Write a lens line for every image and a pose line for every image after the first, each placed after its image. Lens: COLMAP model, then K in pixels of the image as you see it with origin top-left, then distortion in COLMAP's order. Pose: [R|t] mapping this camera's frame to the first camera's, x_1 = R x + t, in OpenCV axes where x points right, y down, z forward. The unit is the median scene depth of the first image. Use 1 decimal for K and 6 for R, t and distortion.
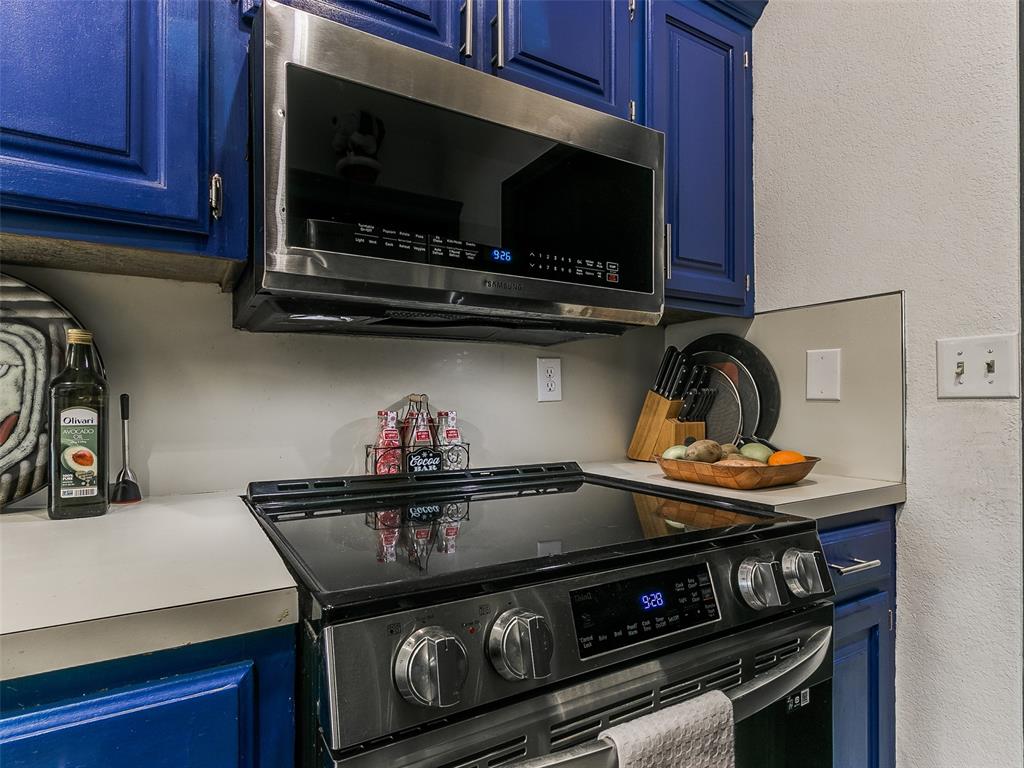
lens RADIAL K [[530.7, 0, 496.8], [0, 530.7, 397.7], [0, 0, 1]] dist [0.003222, -0.002557]
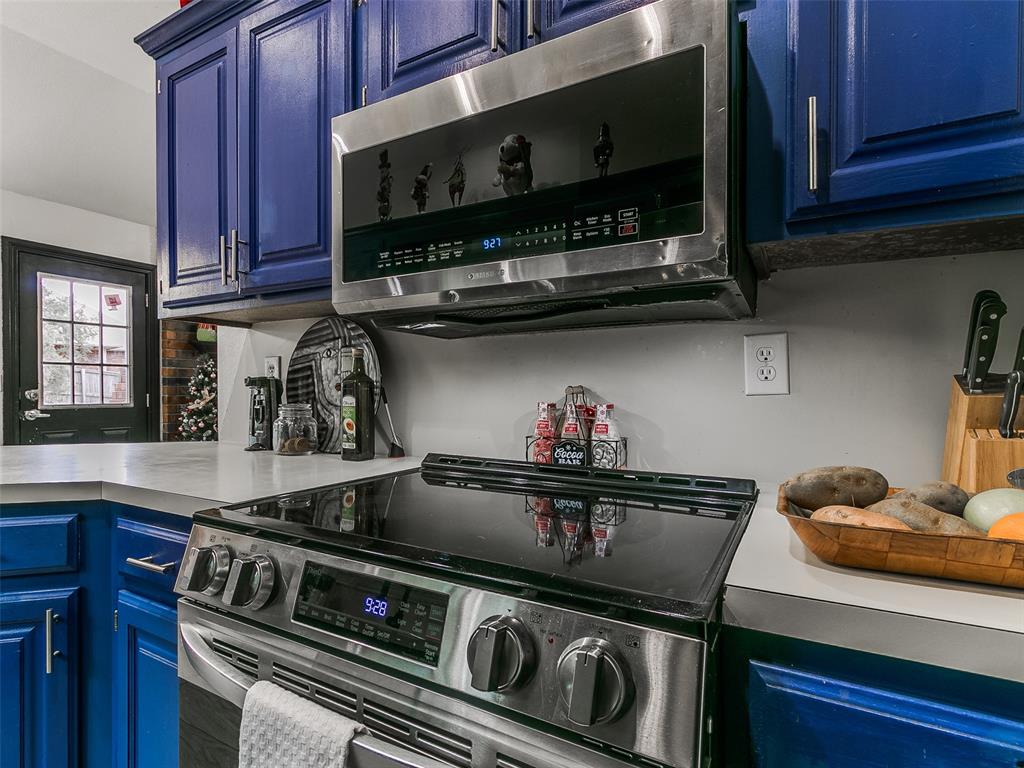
lens RADIAL K [[530.7, 0, 496.8], [0, 530.7, 397.7], [0, 0, 1]] dist [0.003222, -0.002557]
pose [[0.512990, 0.011339, -0.858320, 0.685755], [-0.001133, 0.999921, 0.012532, 0.002557], [0.858394, -0.005456, 0.512962, 0.405687]]
